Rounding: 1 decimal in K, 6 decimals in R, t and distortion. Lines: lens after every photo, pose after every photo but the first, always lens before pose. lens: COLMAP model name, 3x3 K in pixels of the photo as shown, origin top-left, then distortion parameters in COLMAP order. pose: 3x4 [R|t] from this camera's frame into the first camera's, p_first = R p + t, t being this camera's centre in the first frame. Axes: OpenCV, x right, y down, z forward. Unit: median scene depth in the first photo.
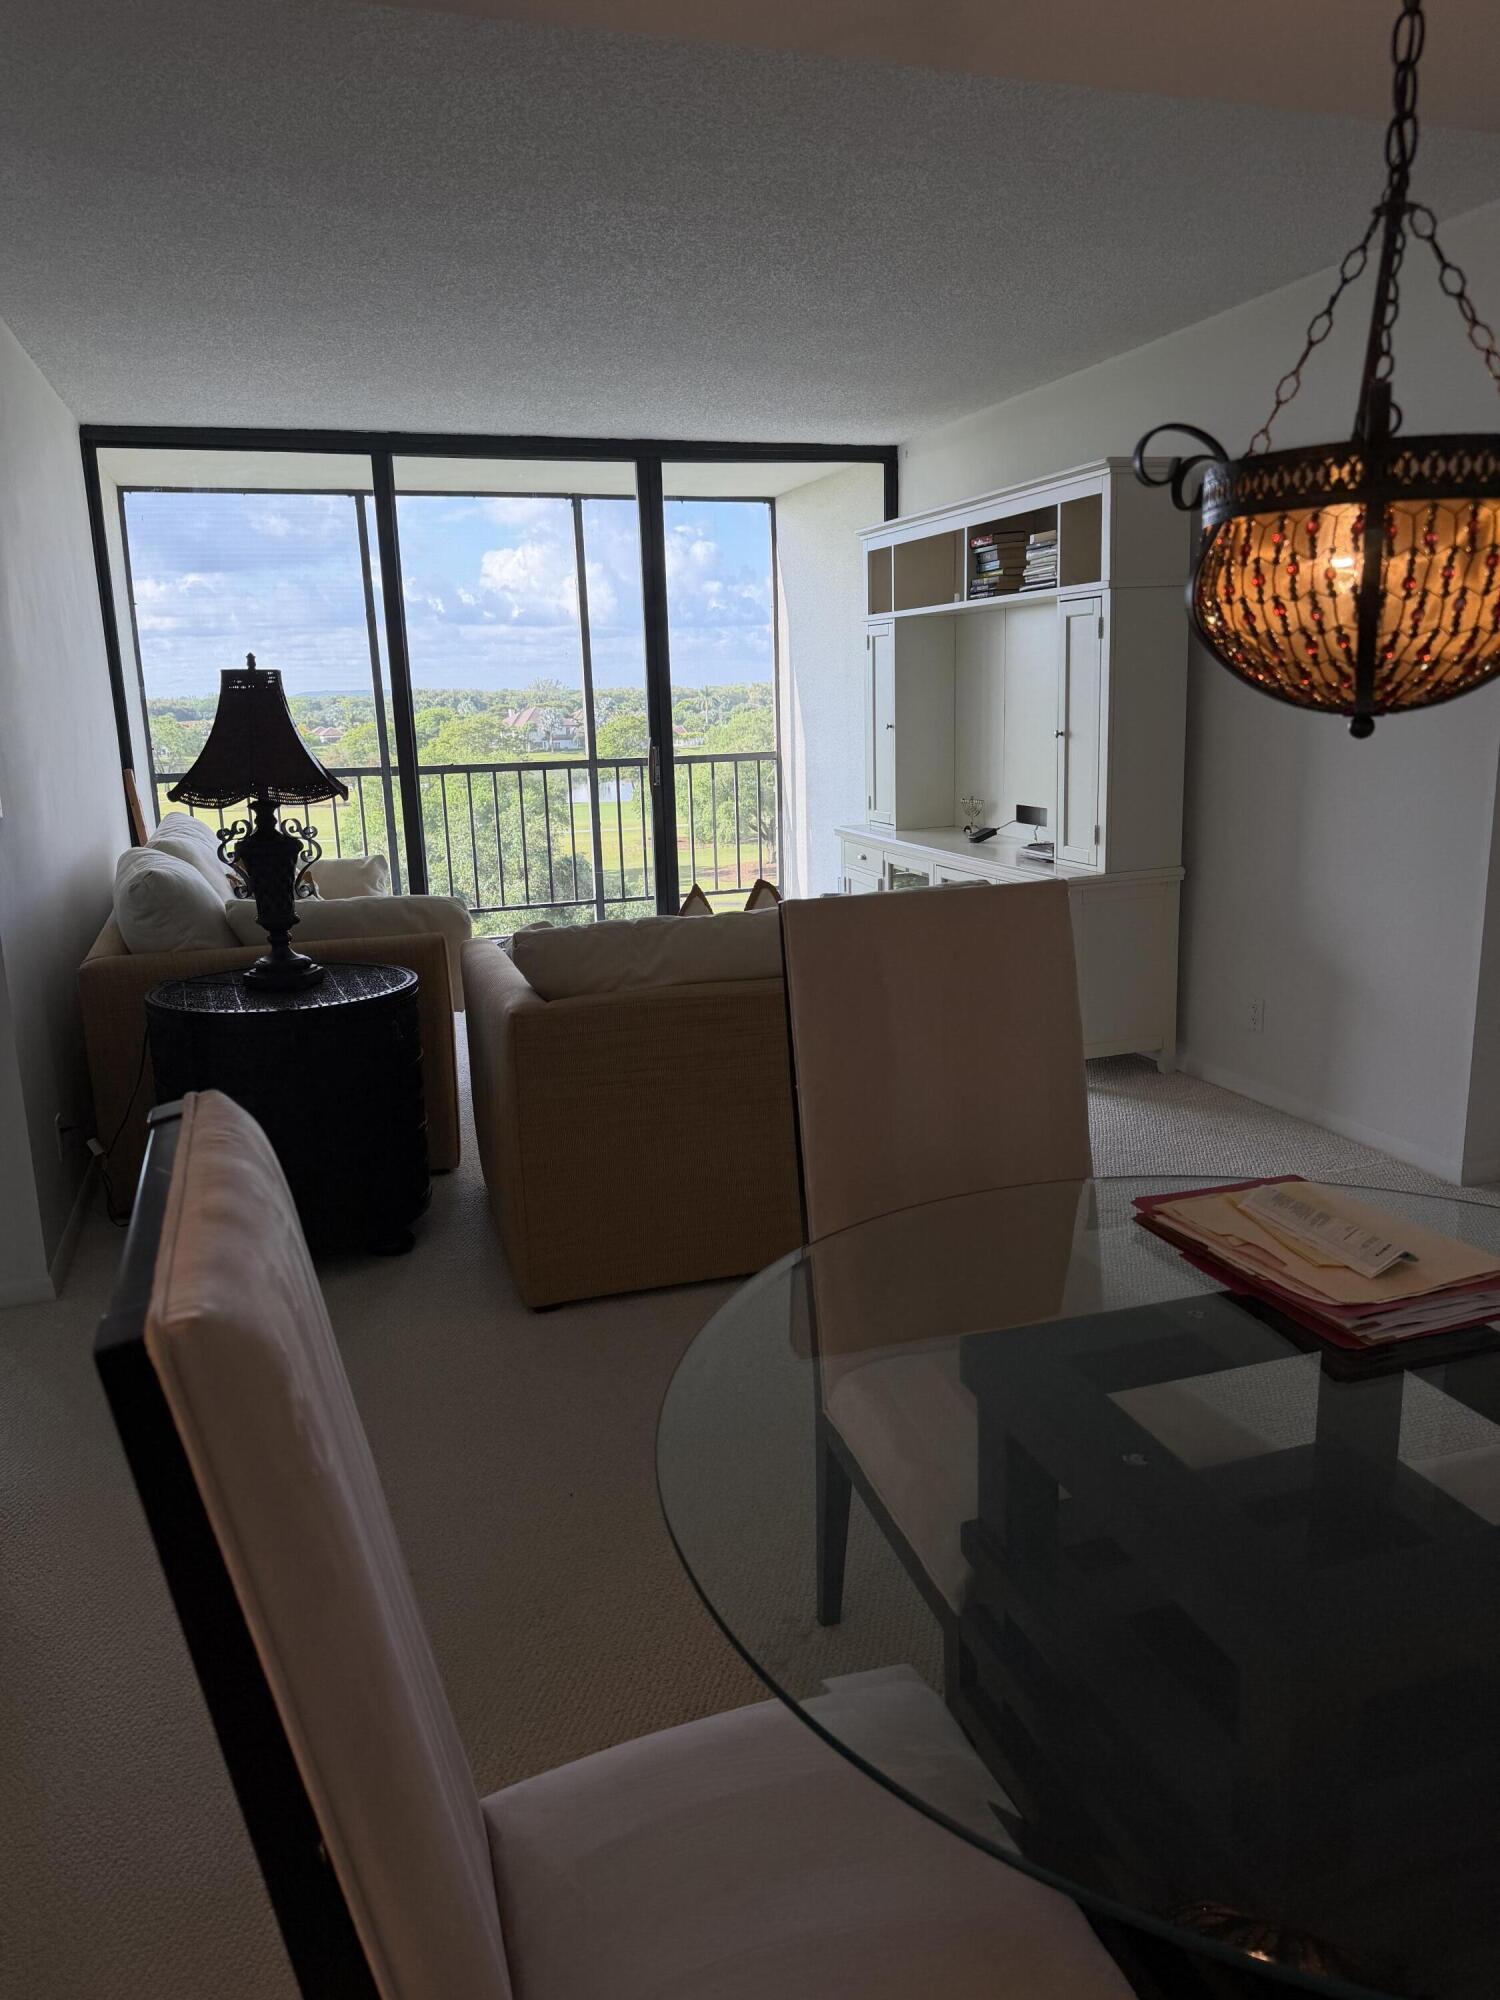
lens RADIAL K [[1435.4, 0, 759.4], [0, 1435.4, 1018.5], [0, 0, 1]] dist [0.092158, -0.126796]
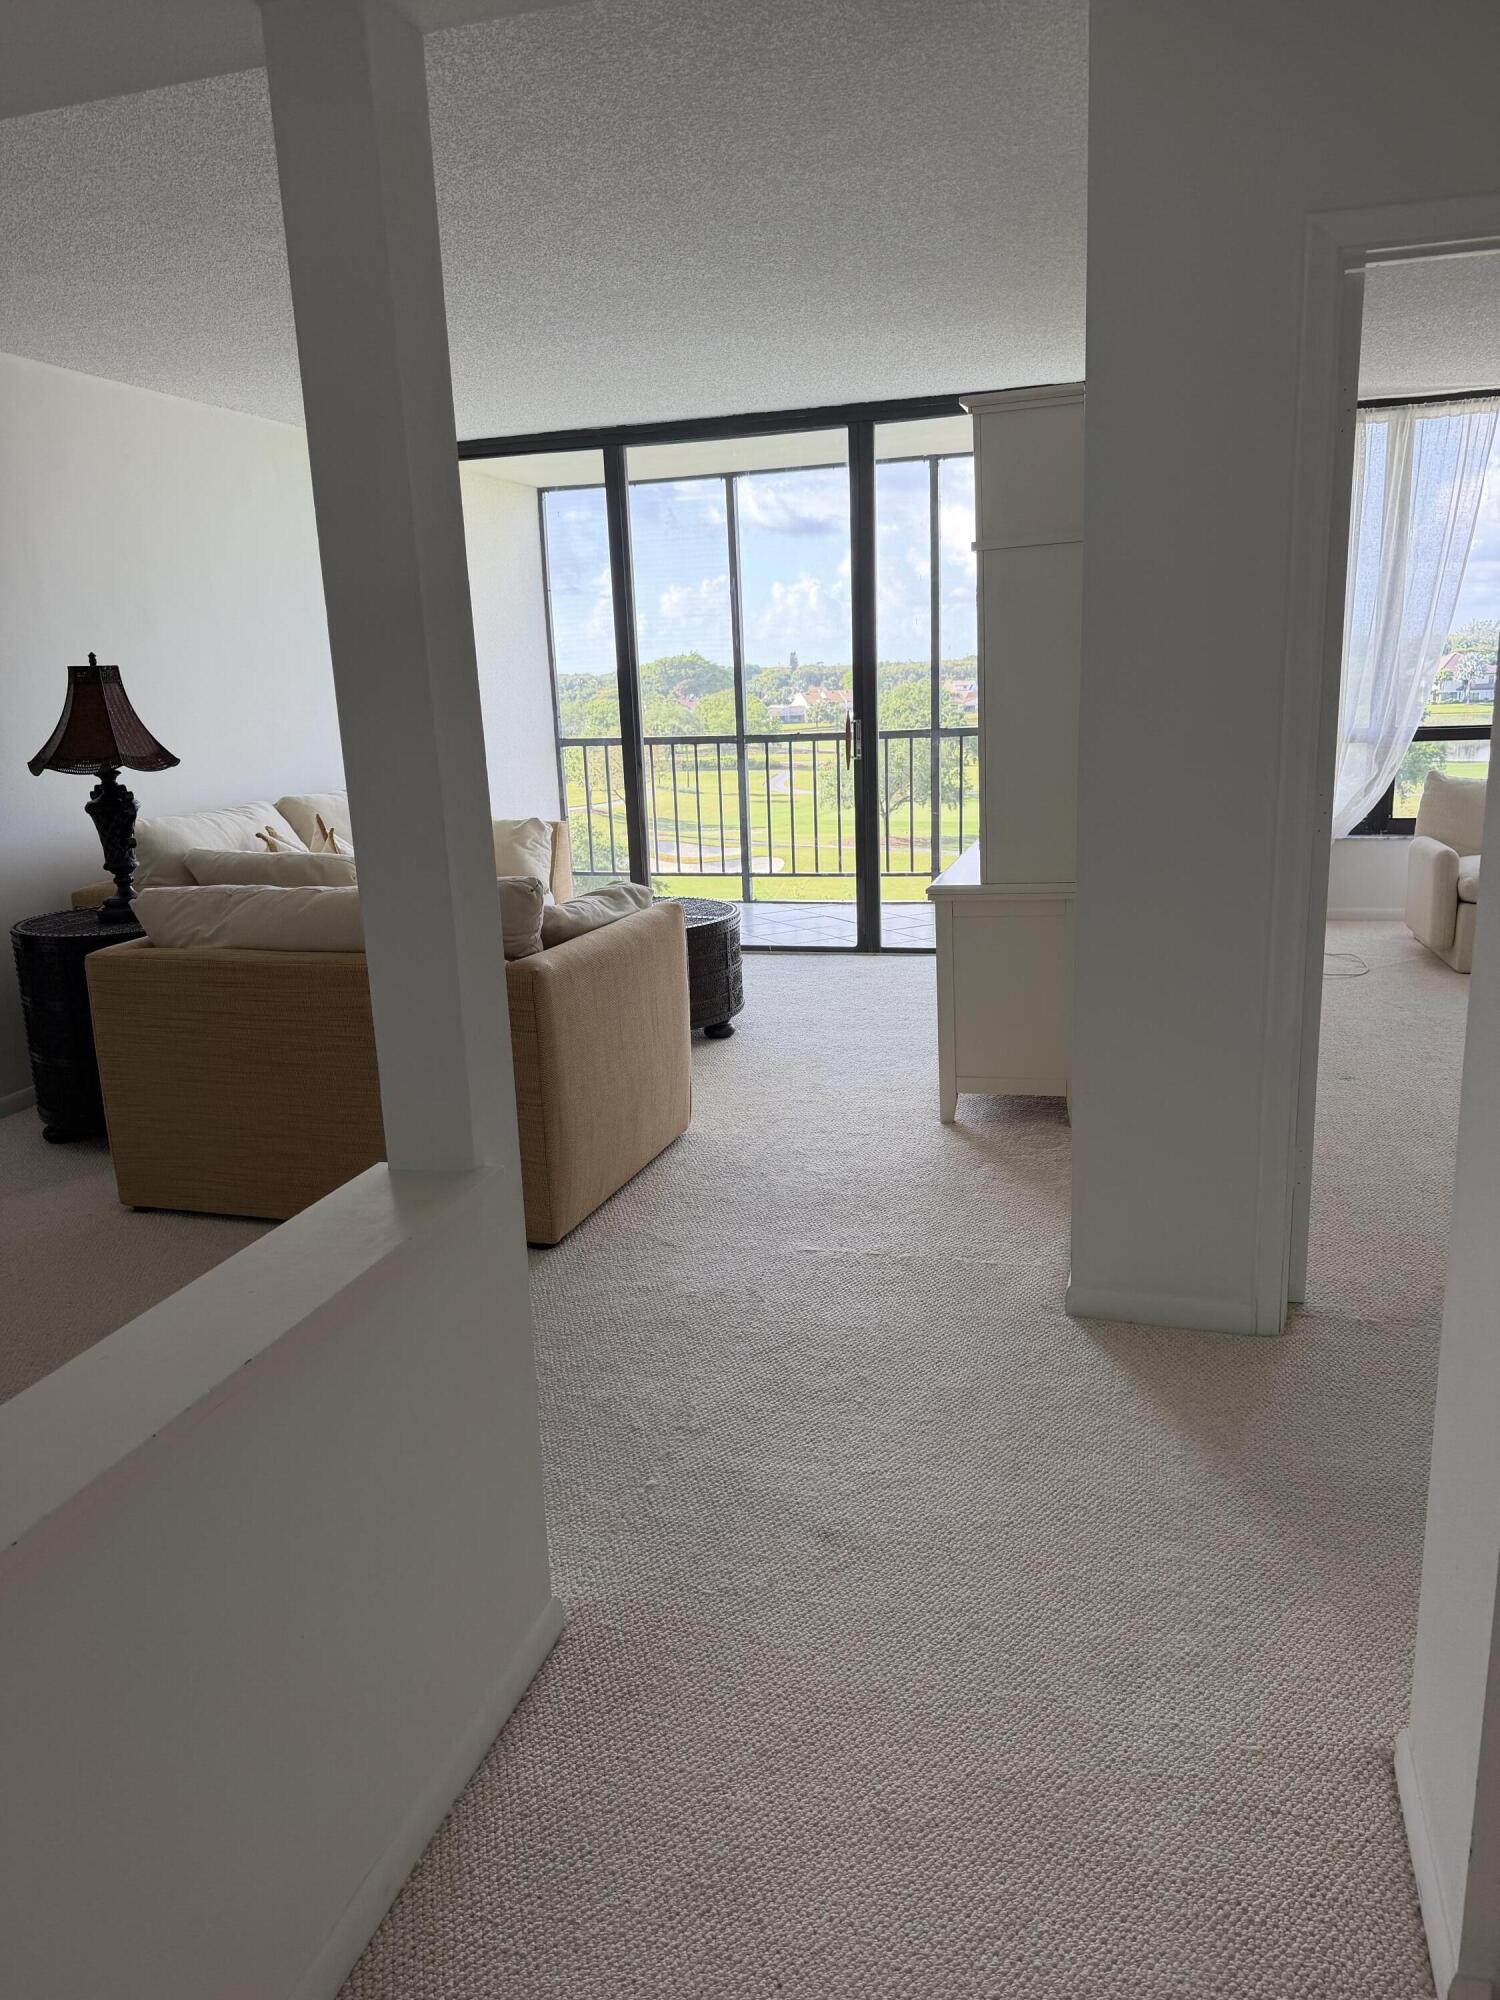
lens RADIAL K [[1435.4, 0, 695.7], [0, 1435.4, 1014.7], [0, 0, 1]] dist [0.092158, -0.126796]
pose [[0.800582, 0.134786, -0.583867, 0.575946], [-0.117417, 0.990771, 0.067720, -0.058871], [0.587606, 0.014341, 0.809020, 0.195348]]
